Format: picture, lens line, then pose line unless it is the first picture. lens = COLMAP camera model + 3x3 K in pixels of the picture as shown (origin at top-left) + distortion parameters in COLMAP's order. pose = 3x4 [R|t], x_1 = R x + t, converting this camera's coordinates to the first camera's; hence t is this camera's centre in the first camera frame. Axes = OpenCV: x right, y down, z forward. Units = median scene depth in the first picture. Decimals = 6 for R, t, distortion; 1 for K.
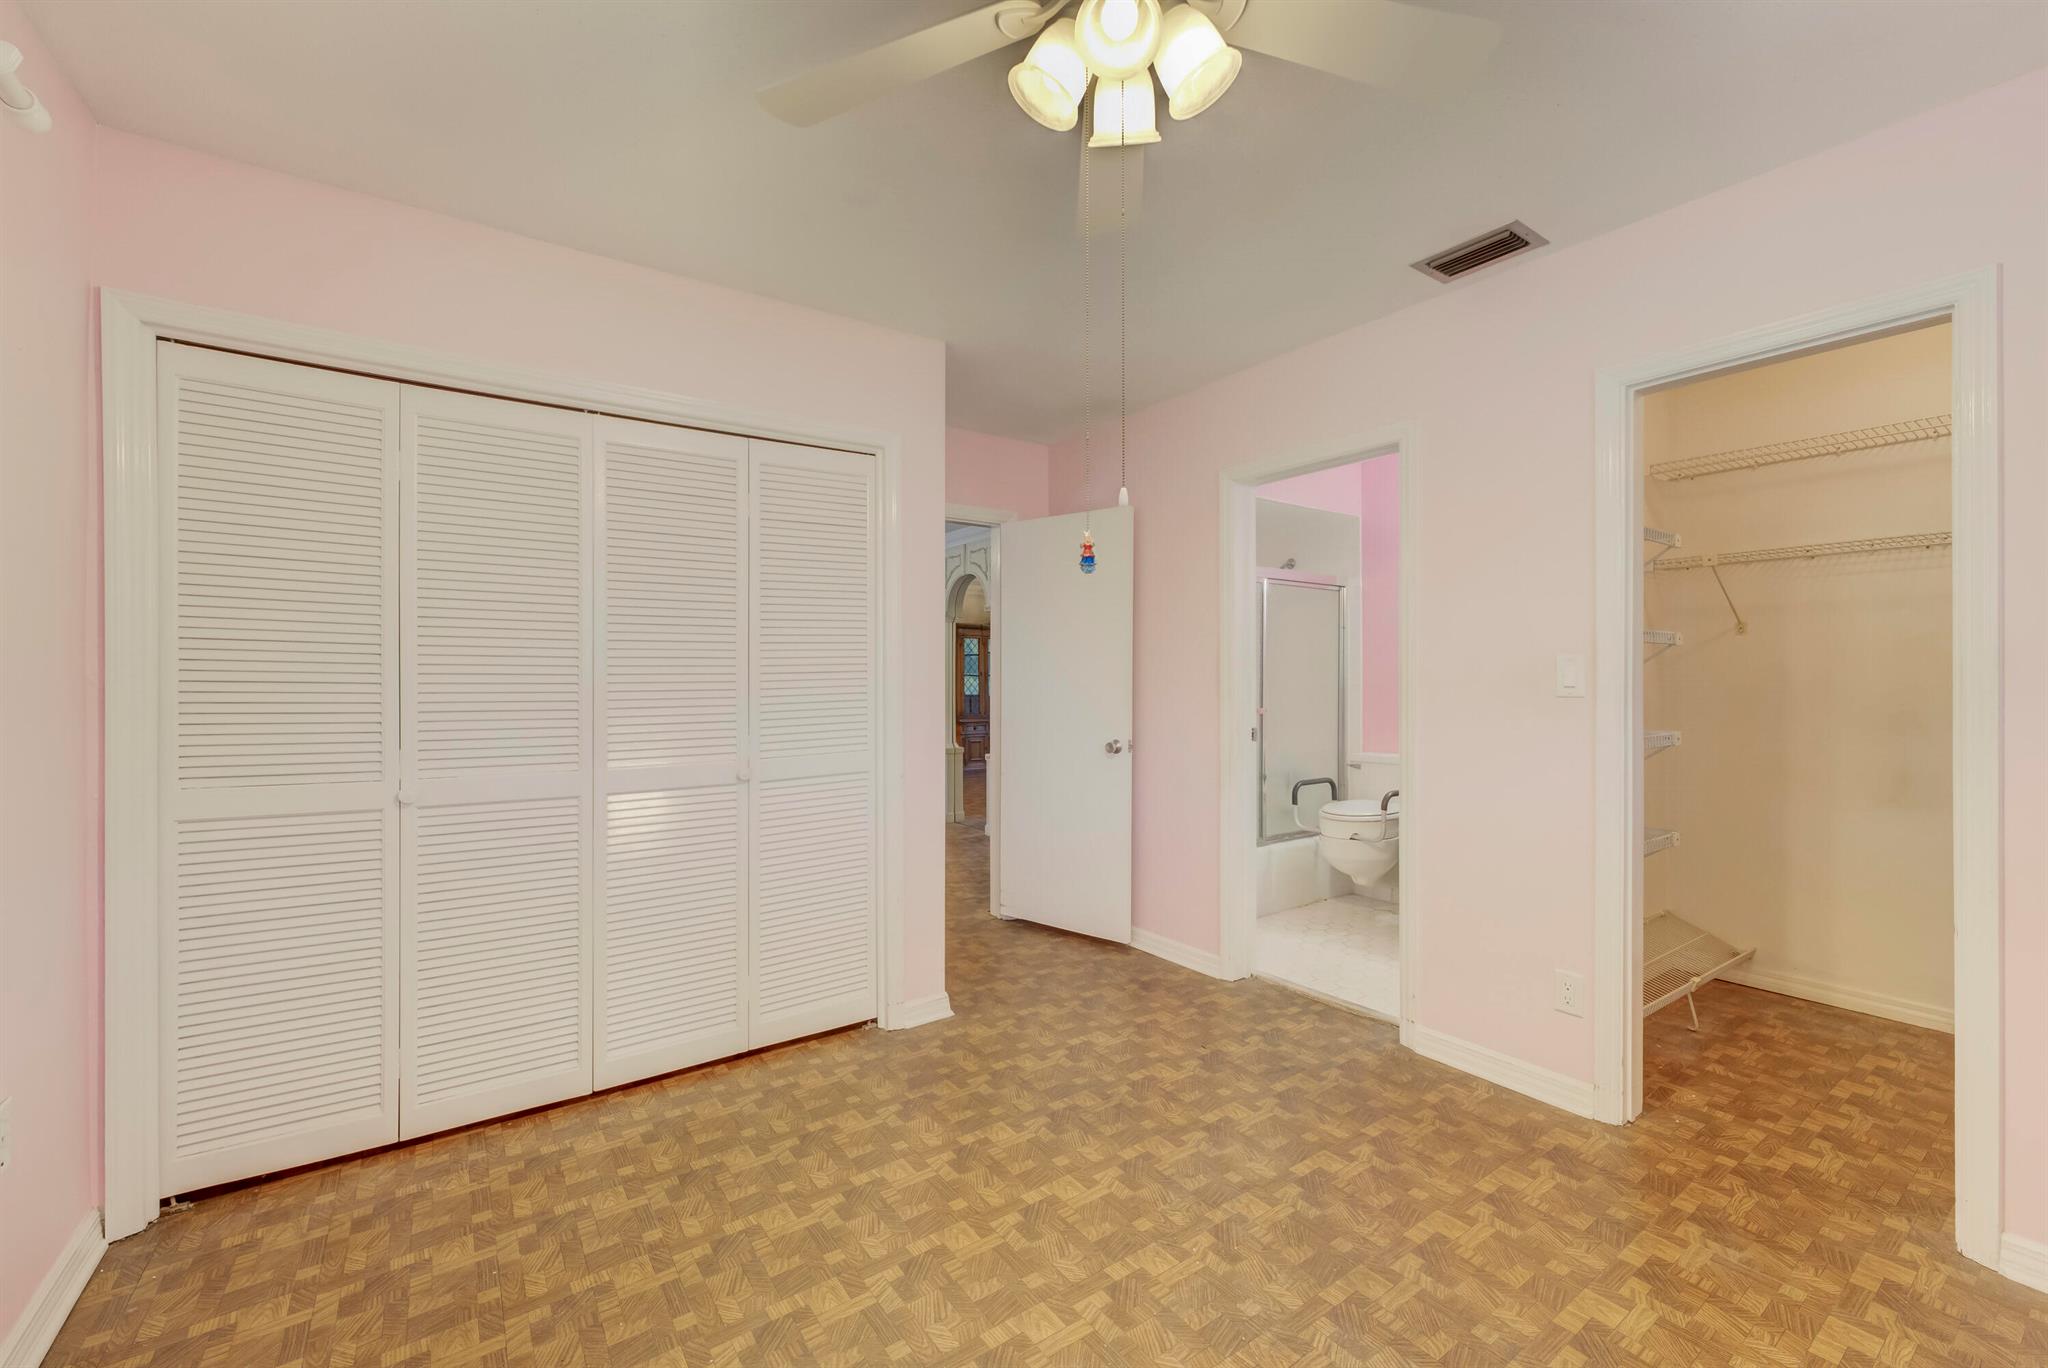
lens RADIAL K [[818.7, 0, 1028.3], [0, 818.7, 683.9], [0, 0, 1]] dist [-0.000294, -0.000359]
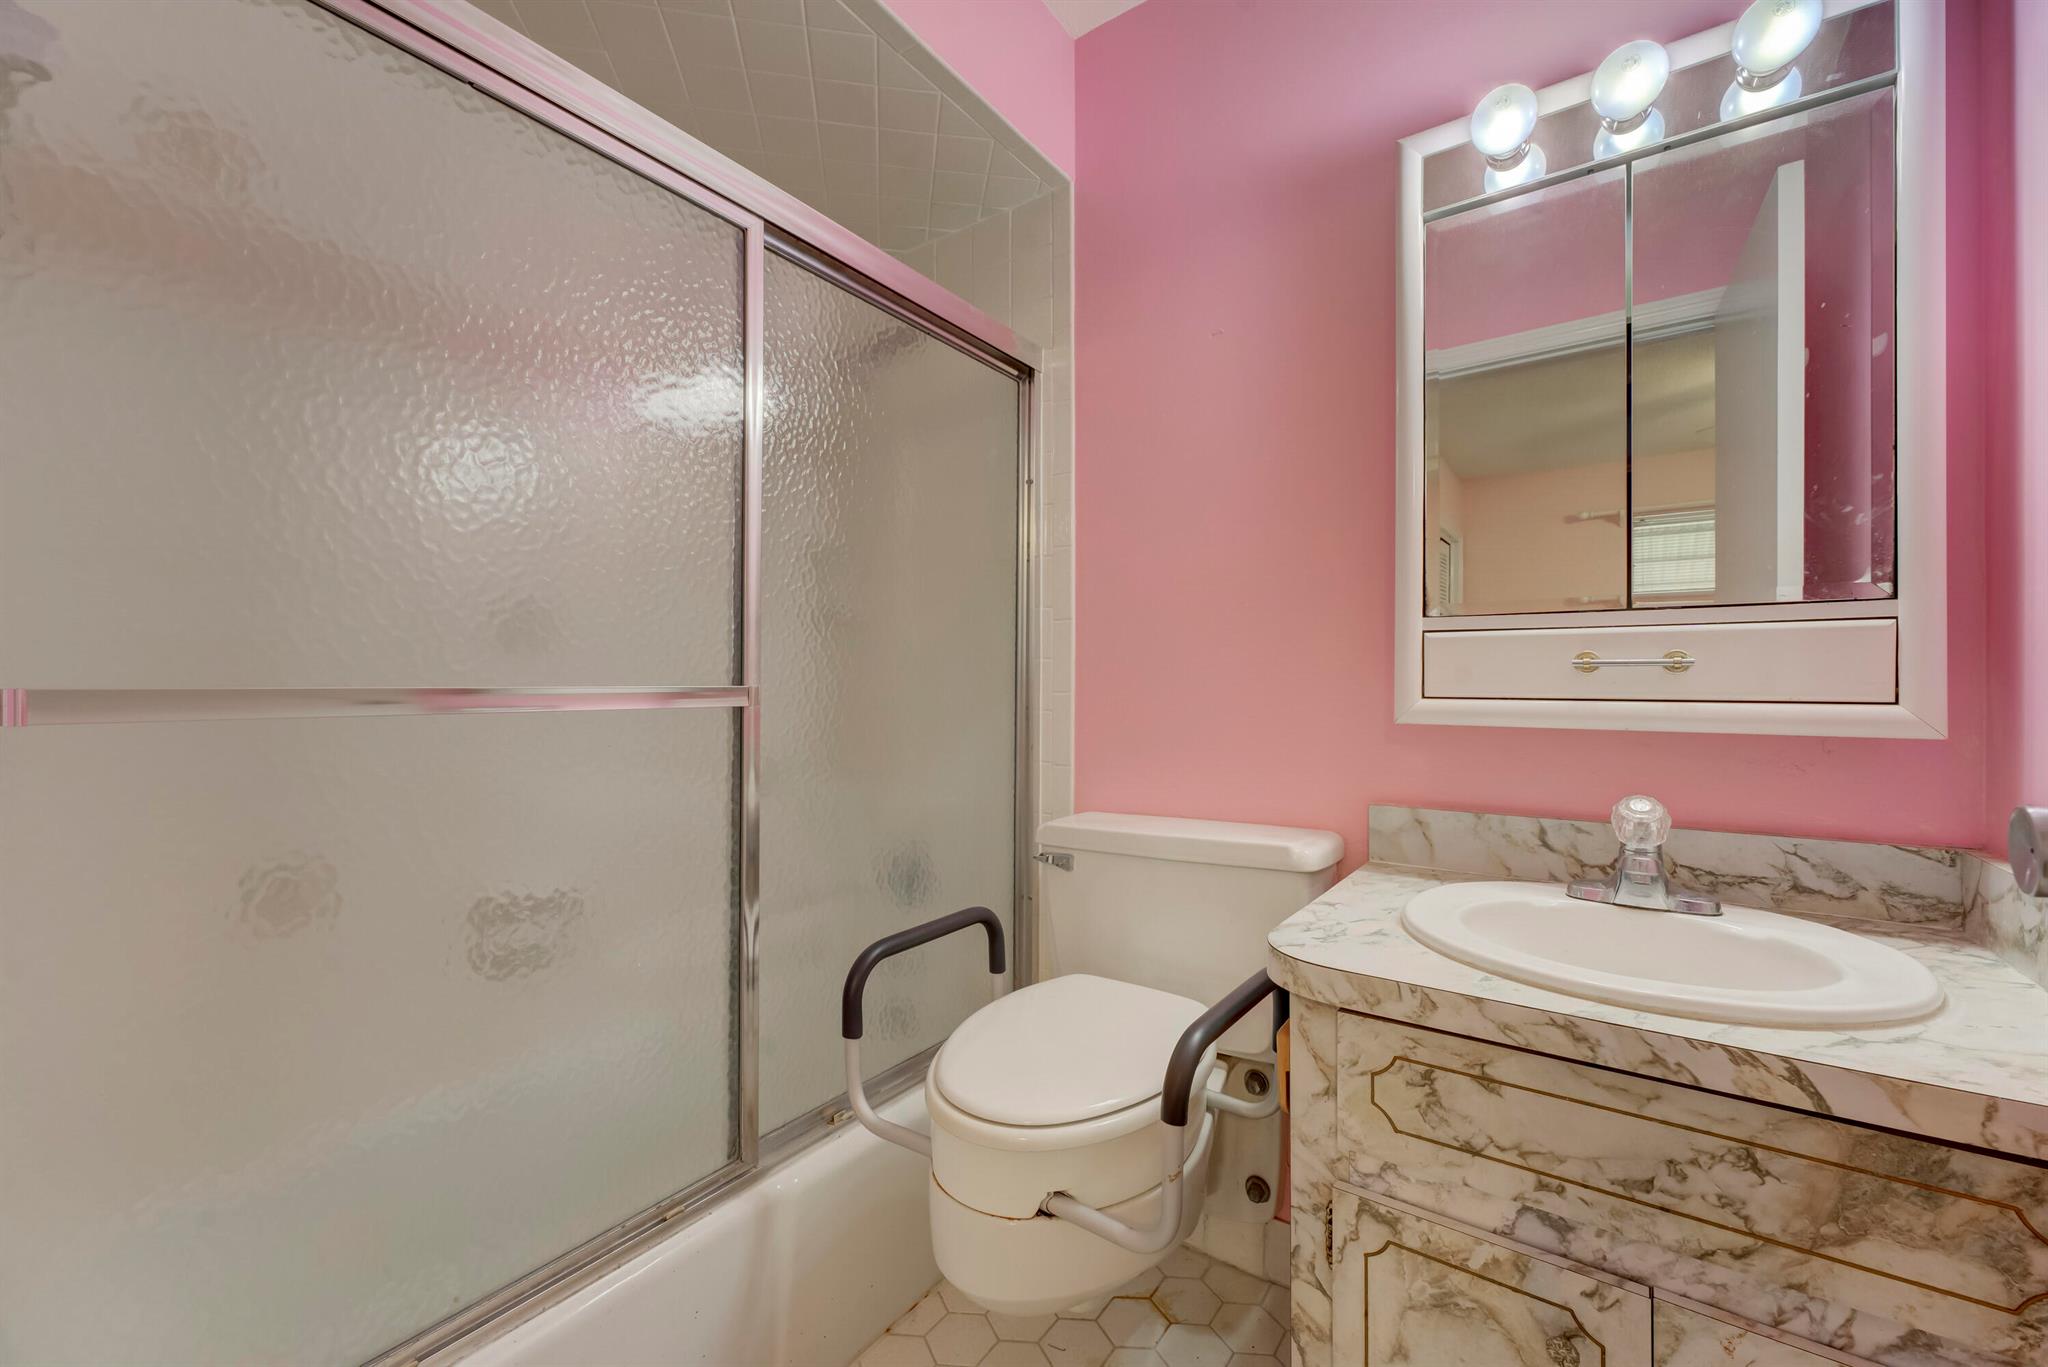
lens RADIAL K [[818.7, 0, 1028.3], [0, 818.7, 683.4], [0, 0, 1]] dist [-0.000294, -0.000359]
pose [[0.942849, 0.006609, 0.333154, 0.286377], [-0.005533, 0.999976, -0.004178, 0.029624], [-0.333173, 0.002096, 0.942863, 0.715058]]
